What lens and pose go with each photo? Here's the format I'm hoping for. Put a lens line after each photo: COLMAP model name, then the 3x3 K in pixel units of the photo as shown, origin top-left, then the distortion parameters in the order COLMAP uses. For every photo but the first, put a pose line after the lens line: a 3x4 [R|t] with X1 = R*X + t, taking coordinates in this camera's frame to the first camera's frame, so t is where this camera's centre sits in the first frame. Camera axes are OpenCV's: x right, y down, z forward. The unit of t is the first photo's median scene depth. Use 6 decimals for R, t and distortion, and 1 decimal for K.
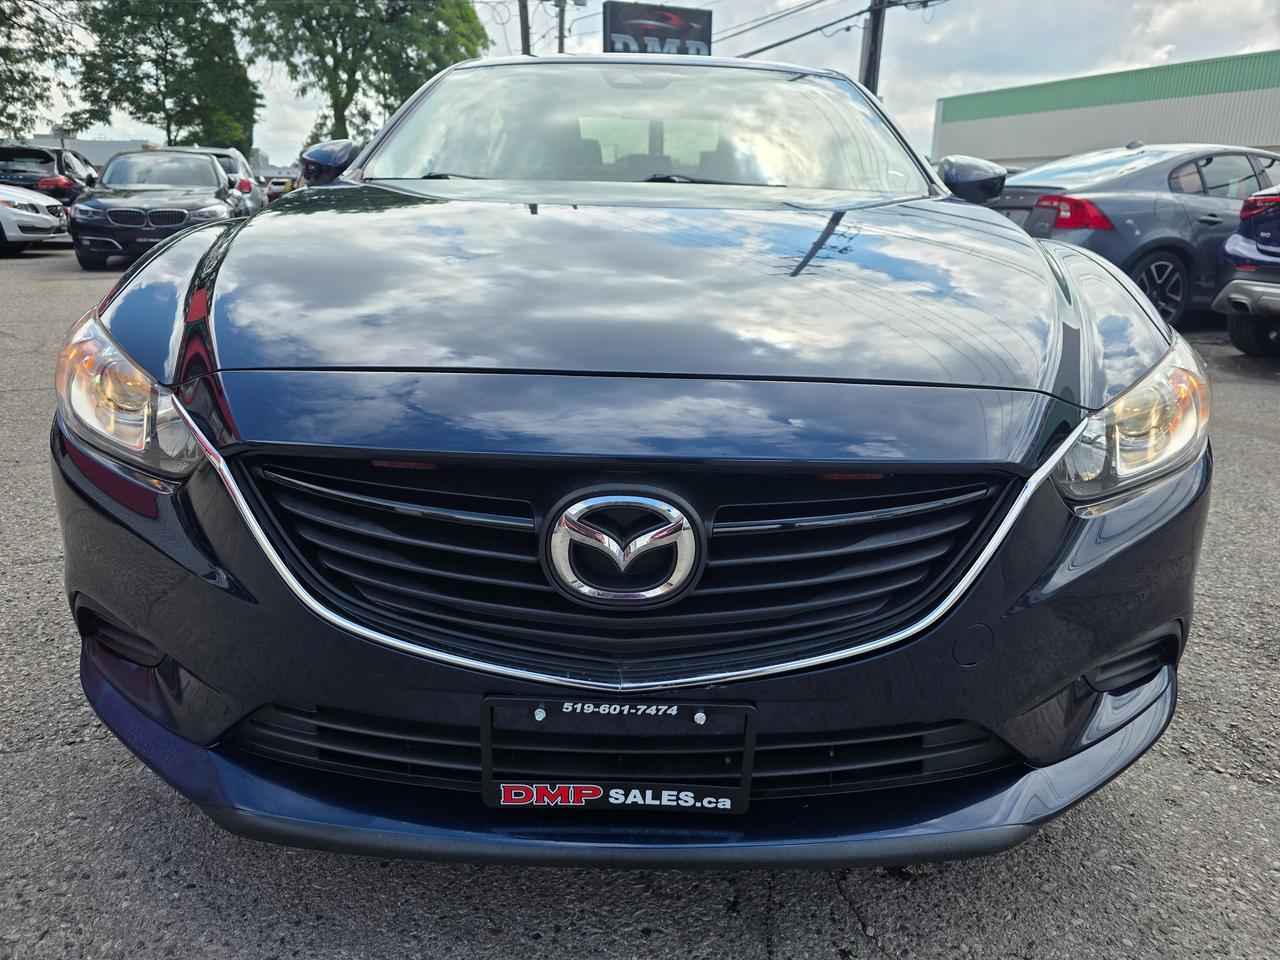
lens RADIAL K [[868.0, 0, 644.0], [0, 868.0, 465.7], [0, 0, 1]] dist [0.046854, -0.044905]
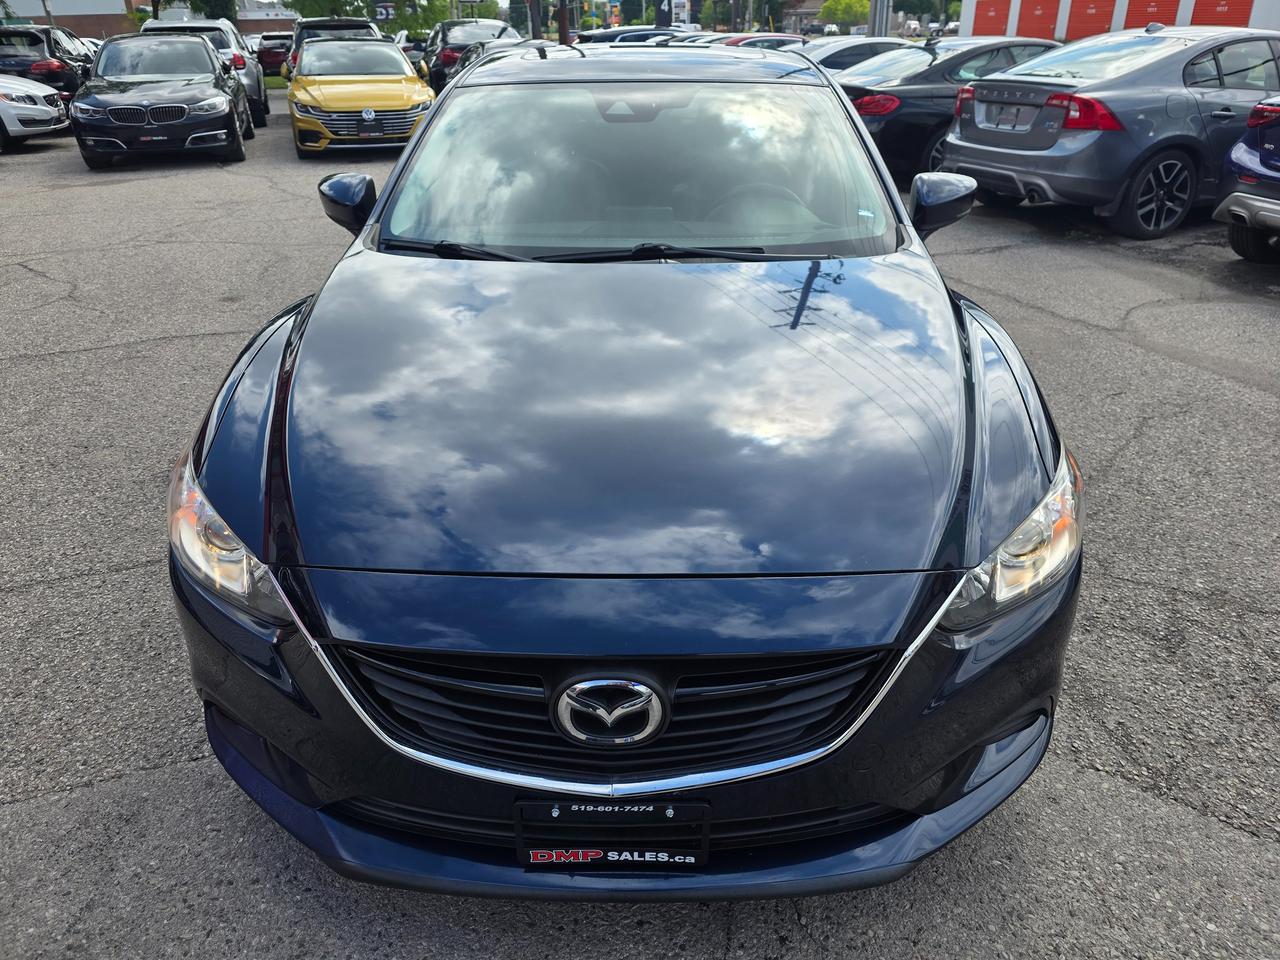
lens RADIAL K [[848.8, 0, 640.0], [0, 848.8, 480.0], [0, 0, 1]] dist [0.043831, -0.038022]
pose [[0.999501, -0.021162, -0.023464, 0.042890], [0.024672, 0.986628, 0.161111, -0.327696], [0.019740, -0.161609, 0.986657, -0.190878]]
